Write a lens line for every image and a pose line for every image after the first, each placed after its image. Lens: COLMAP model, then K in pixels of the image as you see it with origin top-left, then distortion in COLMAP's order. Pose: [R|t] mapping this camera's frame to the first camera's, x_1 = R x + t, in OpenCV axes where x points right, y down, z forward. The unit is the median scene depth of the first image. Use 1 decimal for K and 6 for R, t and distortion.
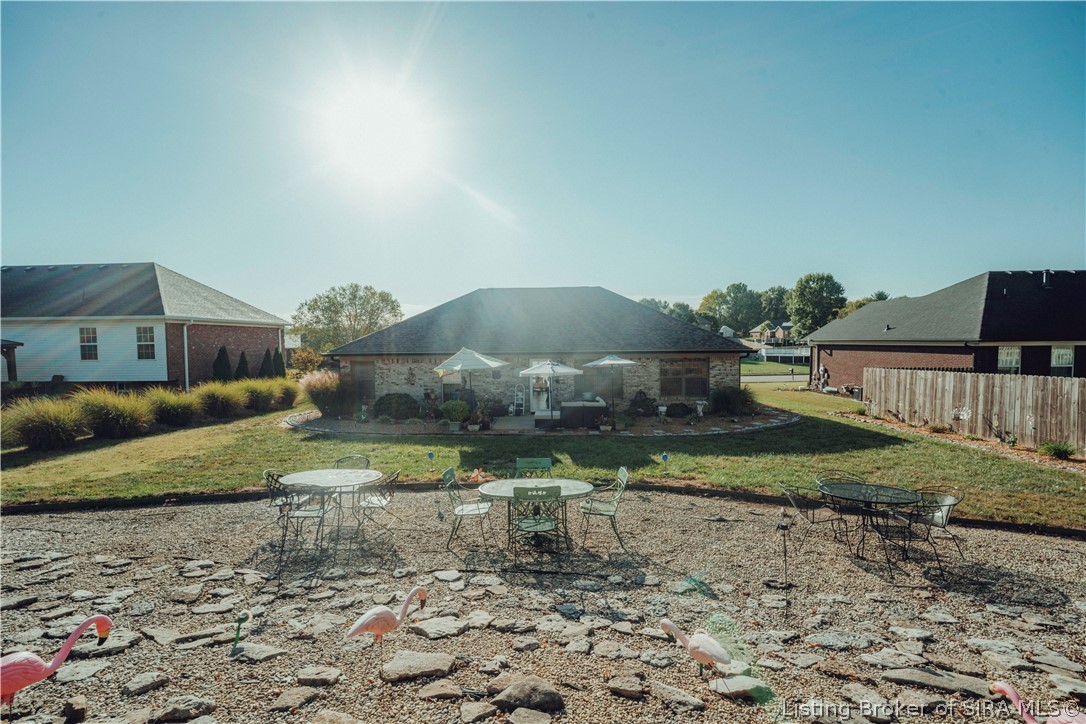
lens RADIAL K [[452.9, 0, 540.3], [0, 452.9, 365.2], [0, 0, 1]] dist [-0.002130, -0.002694]
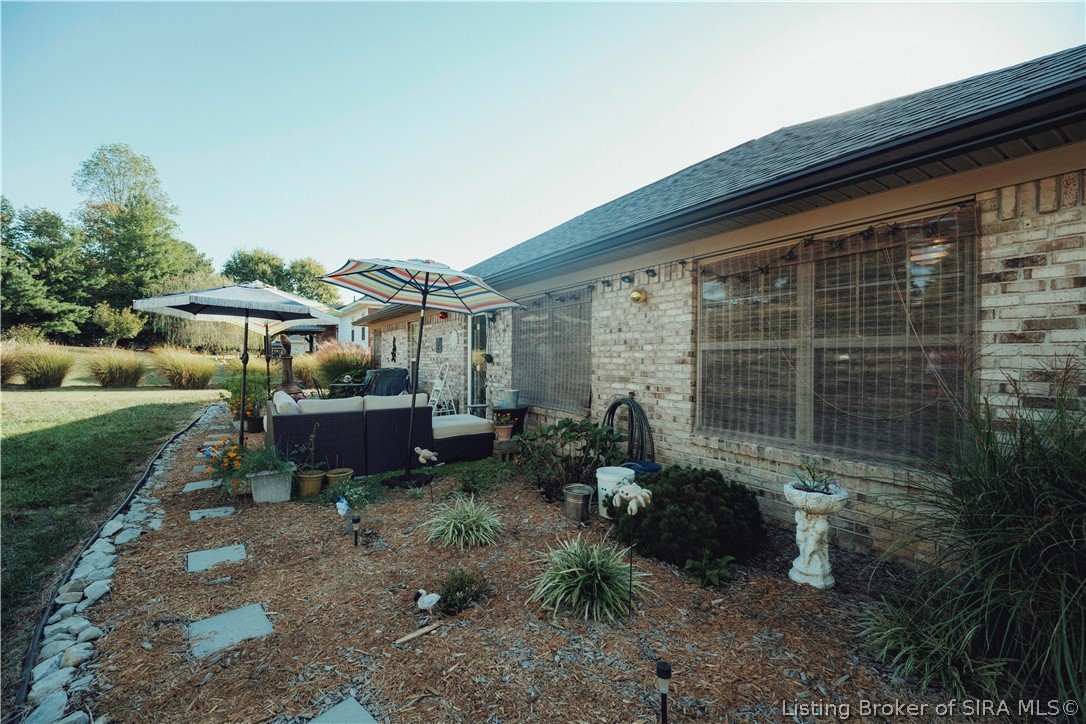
lens RADIAL K [[446.2, 0, 526.7], [0, 446.2, 361.7], [0, 0, 1]] dist [-0.020571, -0.000461]
pose [[0.549442, 0.018433, -0.835329, 0.318387], [-0.049283, 0.998731, -0.010378, 0.032420], [0.834077, 0.046870, 0.549653, 0.624976]]
